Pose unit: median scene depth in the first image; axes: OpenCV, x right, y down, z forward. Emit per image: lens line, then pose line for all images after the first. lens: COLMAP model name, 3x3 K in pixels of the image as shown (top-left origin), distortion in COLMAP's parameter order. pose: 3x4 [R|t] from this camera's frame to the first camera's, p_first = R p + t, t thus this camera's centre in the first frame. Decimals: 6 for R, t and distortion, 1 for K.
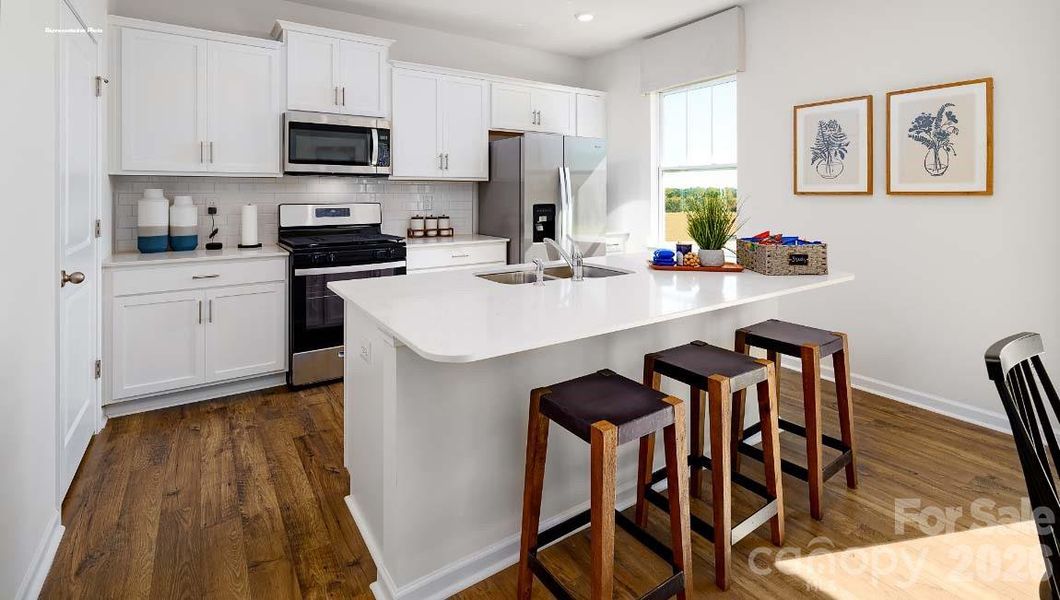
lens RADIAL K [[493.4, 0, 530.8], [0, 493.4, 198.2], [0, 0, 1]] dist [-0.000550, 0.000083]
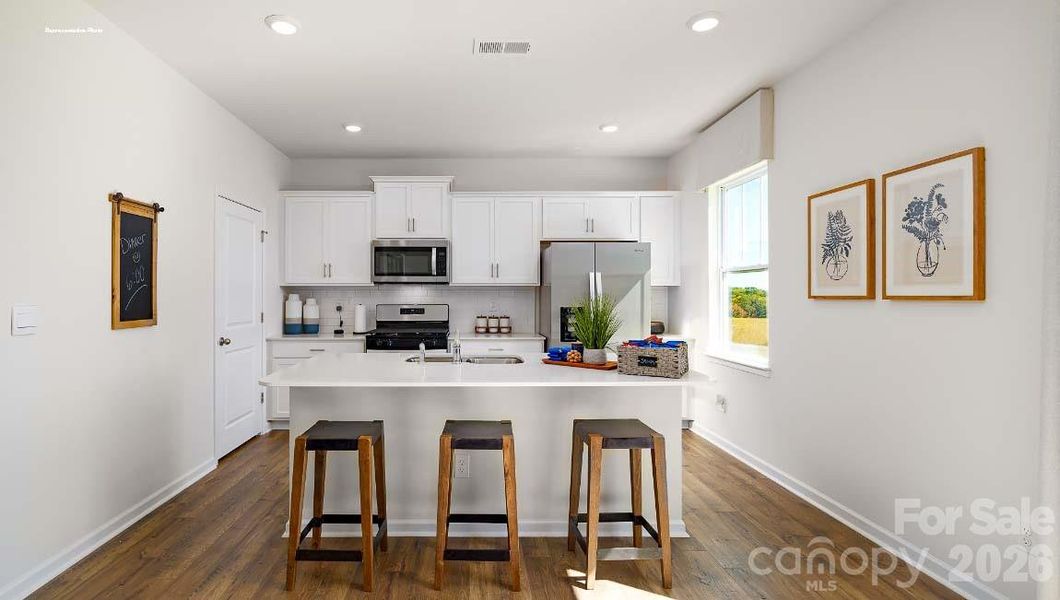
lens RADIAL K [[515.1, 0, 476.9], [0, 515.1, 297.4], [0, 0, 1]] dist [0.000204, -0.000114]
pose [[0.832775, 0.000739, -0.553612, 0.578966], [-0.003873, 0.999982, -0.004491, -0.003531], [0.553599, 0.005884, 0.832763, -0.076980]]
